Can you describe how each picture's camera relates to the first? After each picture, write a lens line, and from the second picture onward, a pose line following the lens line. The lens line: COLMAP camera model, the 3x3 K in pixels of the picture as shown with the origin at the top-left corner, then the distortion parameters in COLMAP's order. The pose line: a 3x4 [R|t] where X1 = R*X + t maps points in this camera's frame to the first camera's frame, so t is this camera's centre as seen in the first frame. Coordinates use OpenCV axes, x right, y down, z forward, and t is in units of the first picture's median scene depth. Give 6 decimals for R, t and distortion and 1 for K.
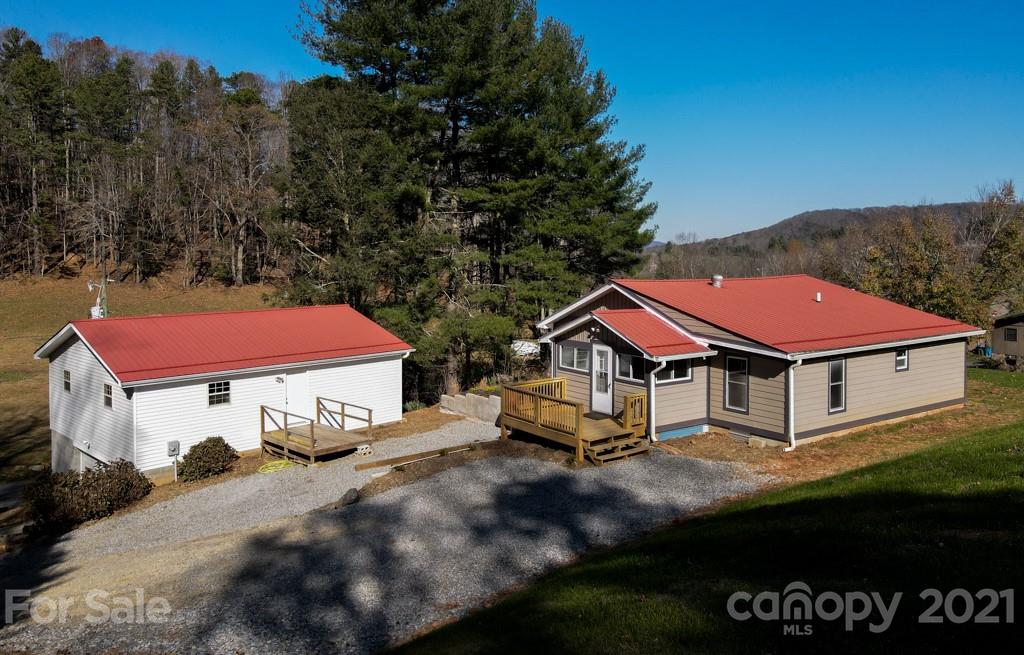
lens RADIAL K [[774.9, 0, 504.8], [0, 774.9, 271.7], [0, 0, 1]] dist [0.017731, 0.009214]
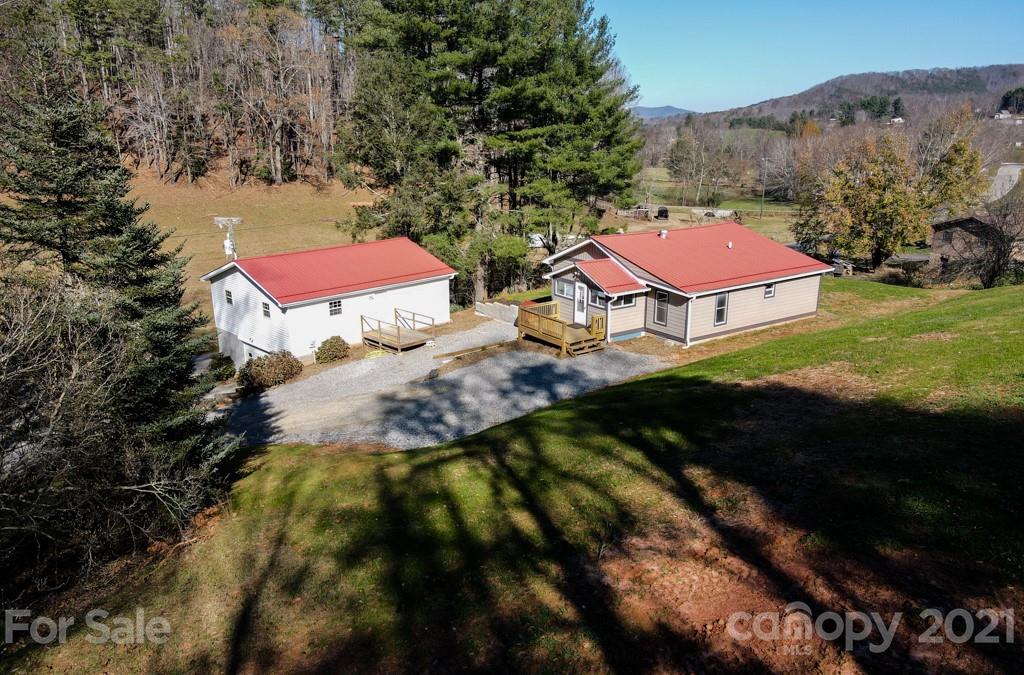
lens RADIAL K [[726.2, 0, 509.2], [0, 726.2, 365.7], [0, 0, 1]] dist [-0.000297, -0.000485]
pose [[0.999873, 0.000650, -0.015911, 0.000789], [0.003757, 0.961337, 0.275349, -0.149428], [0.015475, -0.275374, 0.961213, -0.475187]]
